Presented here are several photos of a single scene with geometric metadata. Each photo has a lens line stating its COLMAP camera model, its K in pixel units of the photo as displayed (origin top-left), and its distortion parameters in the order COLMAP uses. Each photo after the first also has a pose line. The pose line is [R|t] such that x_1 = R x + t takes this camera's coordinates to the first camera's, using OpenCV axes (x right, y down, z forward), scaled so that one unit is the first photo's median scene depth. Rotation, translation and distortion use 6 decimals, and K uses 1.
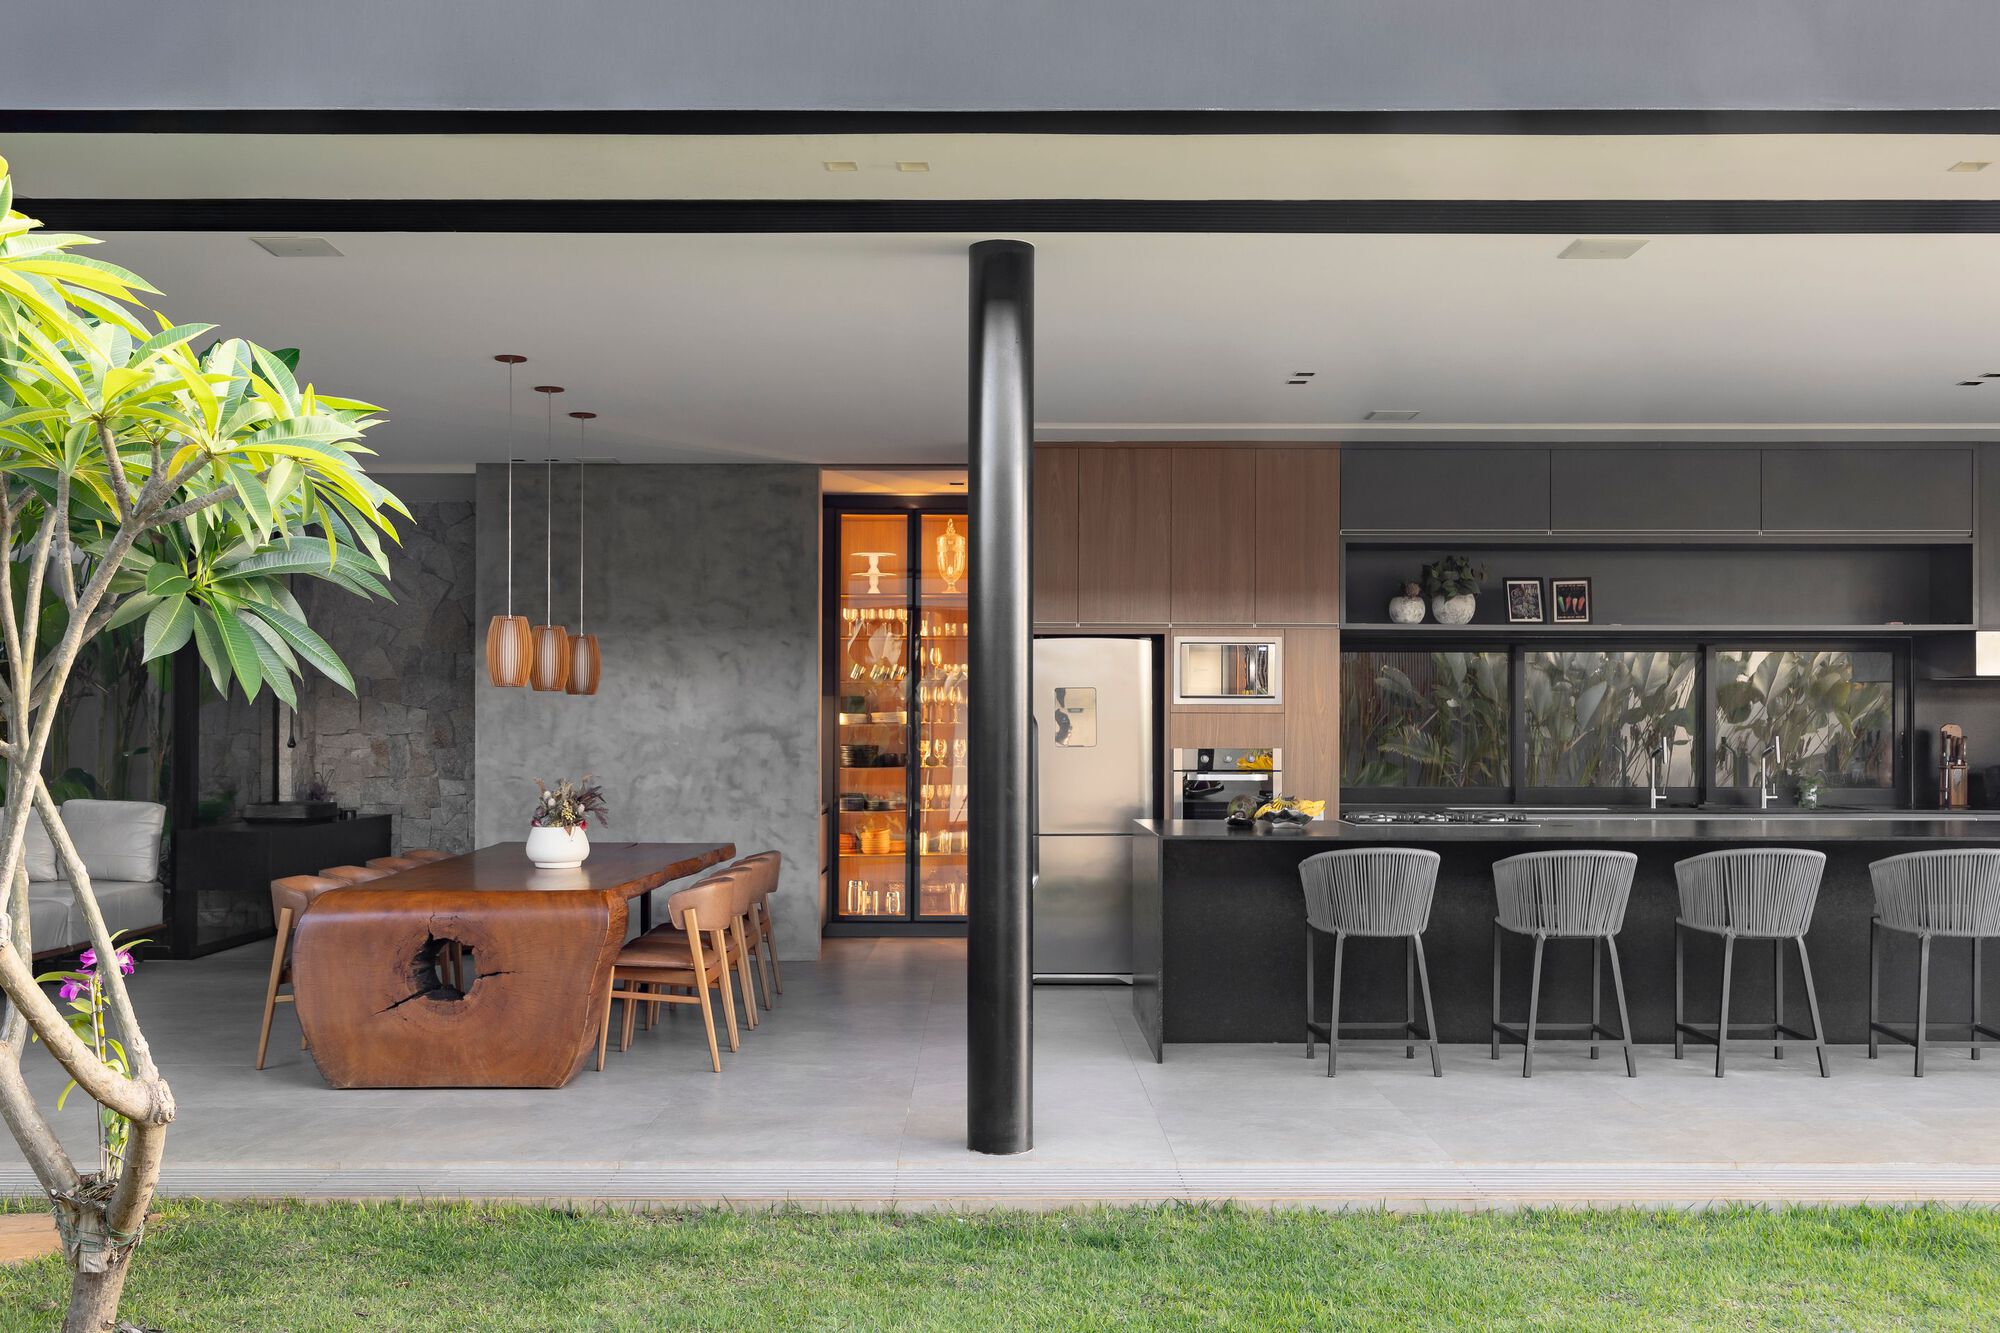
lens RADIAL K [[1999.2, 0, 1019.5], [0, 1999.2, 692.0], [0, 0, 1]] dist [-0.016047, 0.000000]
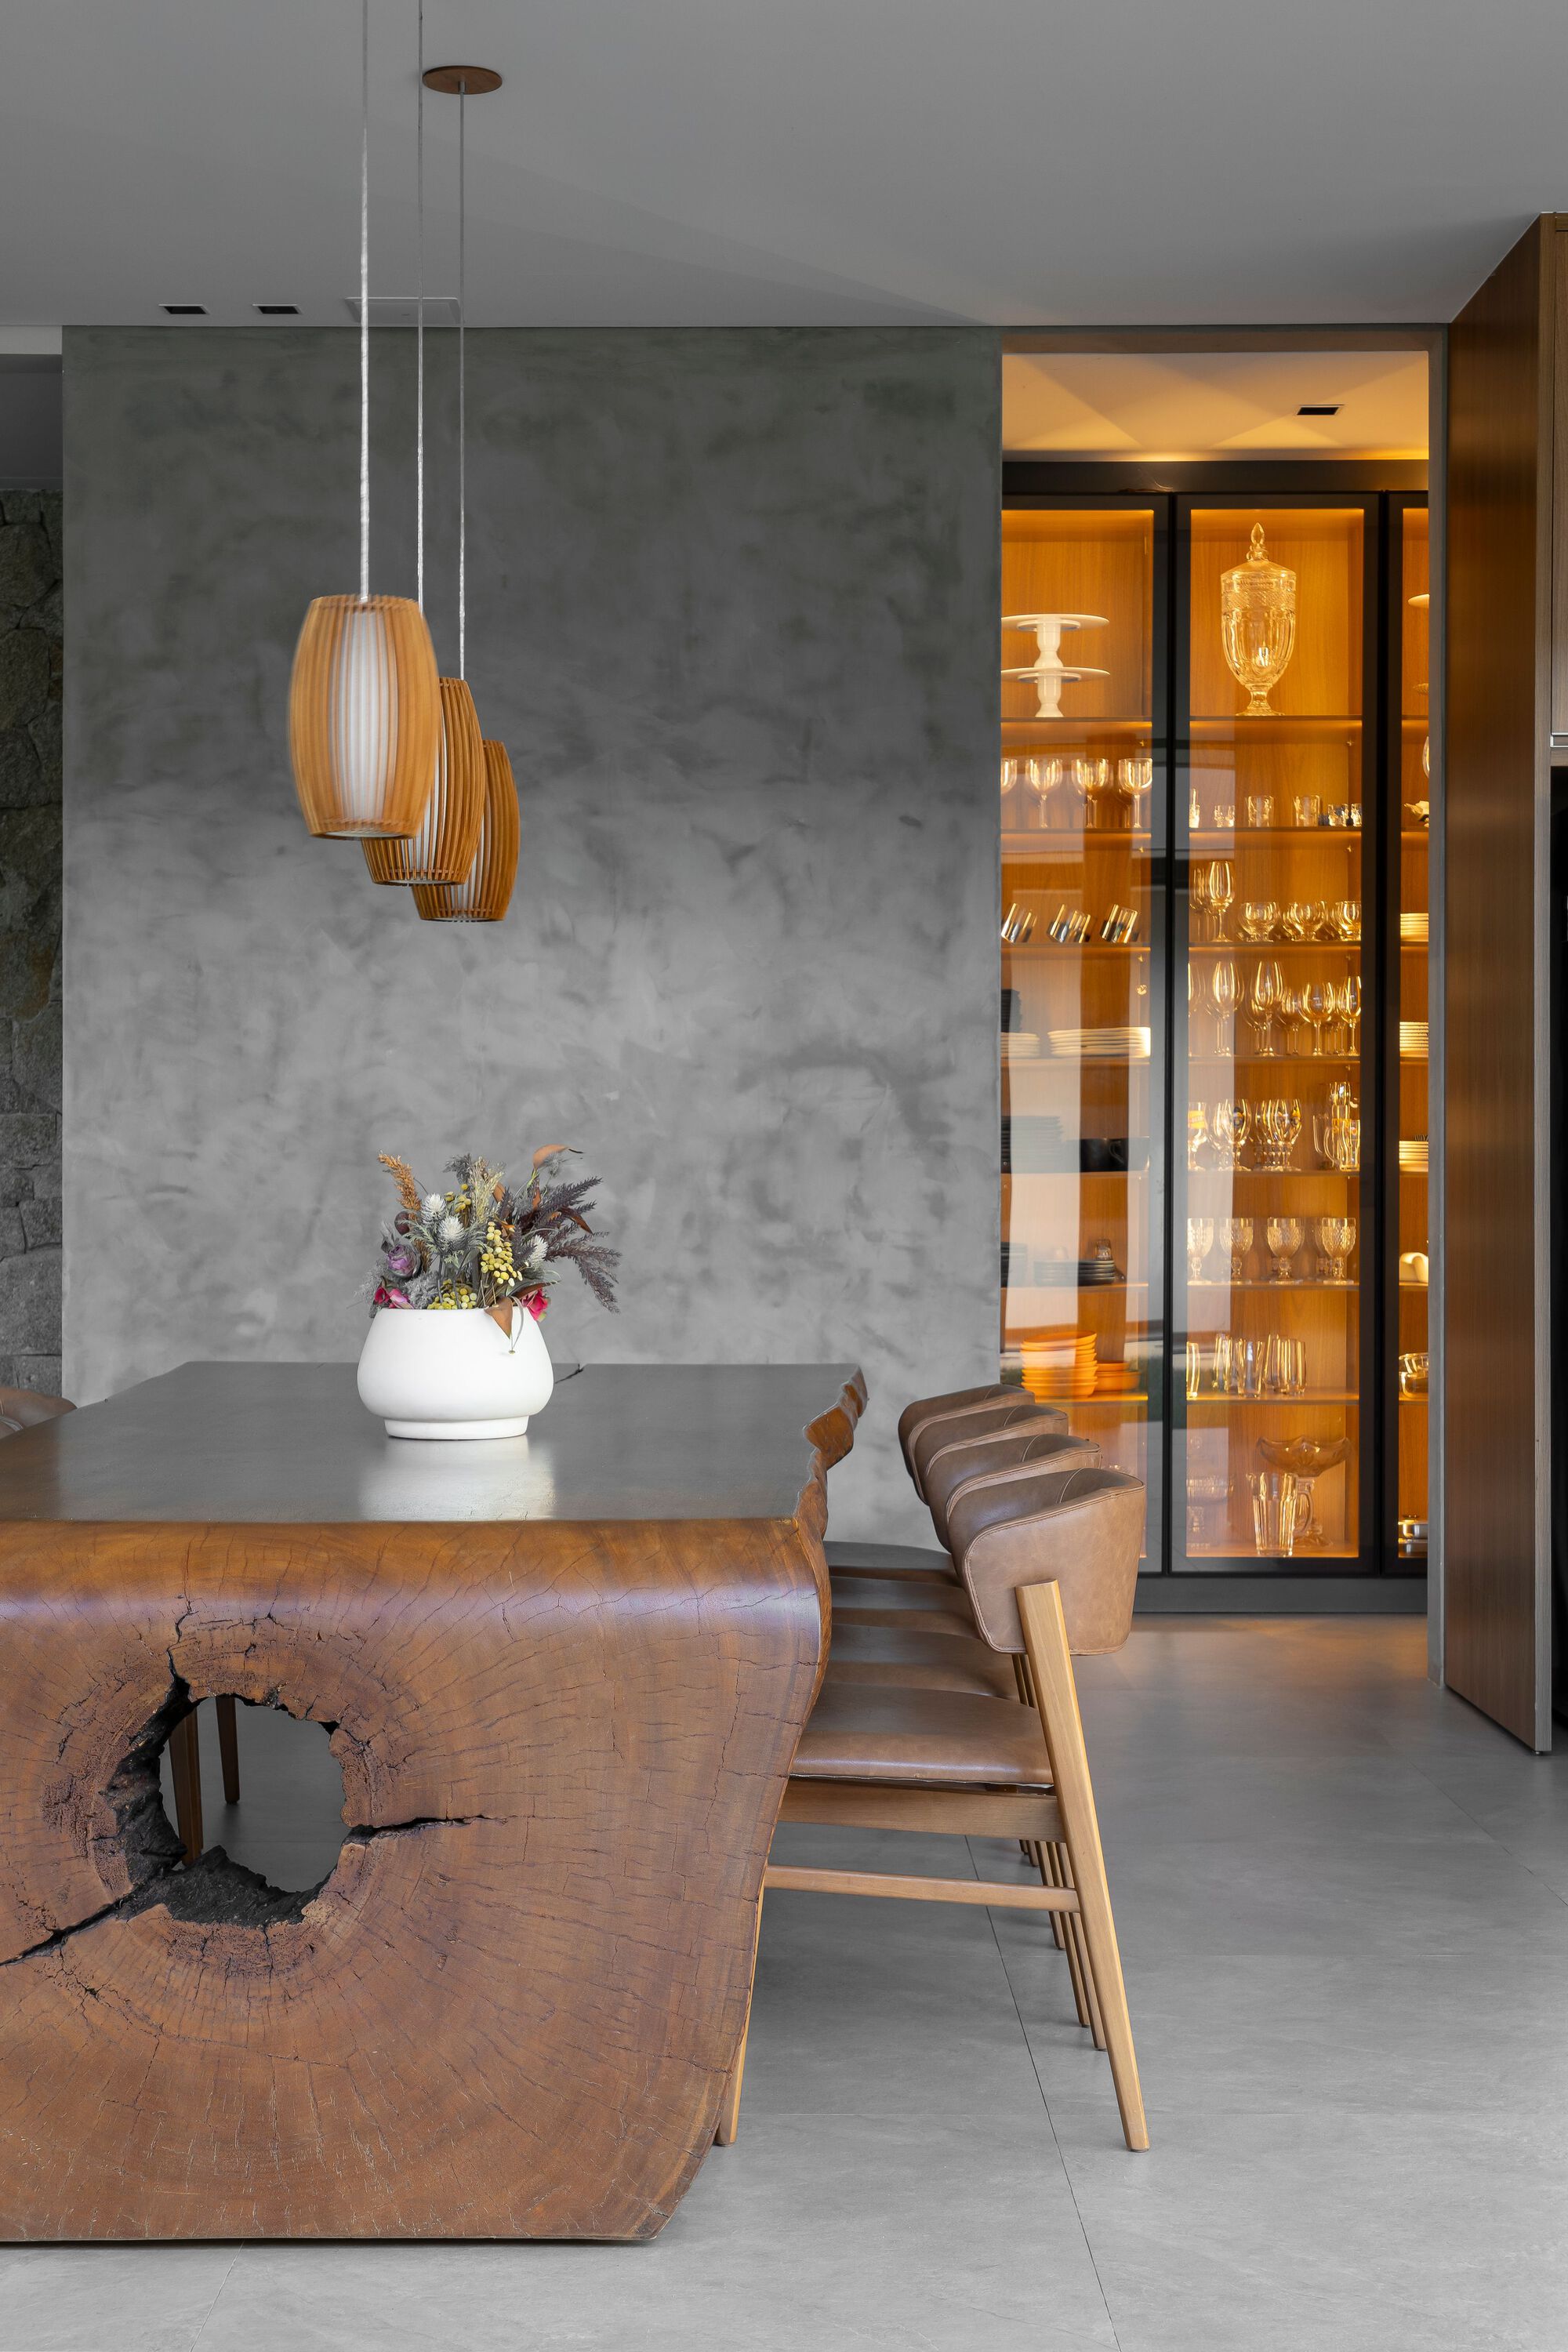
lens RADIAL K [[3828.7, 0, 777.6], [0, 3828.7, 1103.6], [0, 0, 1]] dist [0.063831, 0.000000]
pose [[0.999861, -0.000921, -0.016646, -0.129939], [0.000964, 0.999996, 0.002559, 0.025489], [0.016643, -0.002575, 0.999858, 0.299350]]
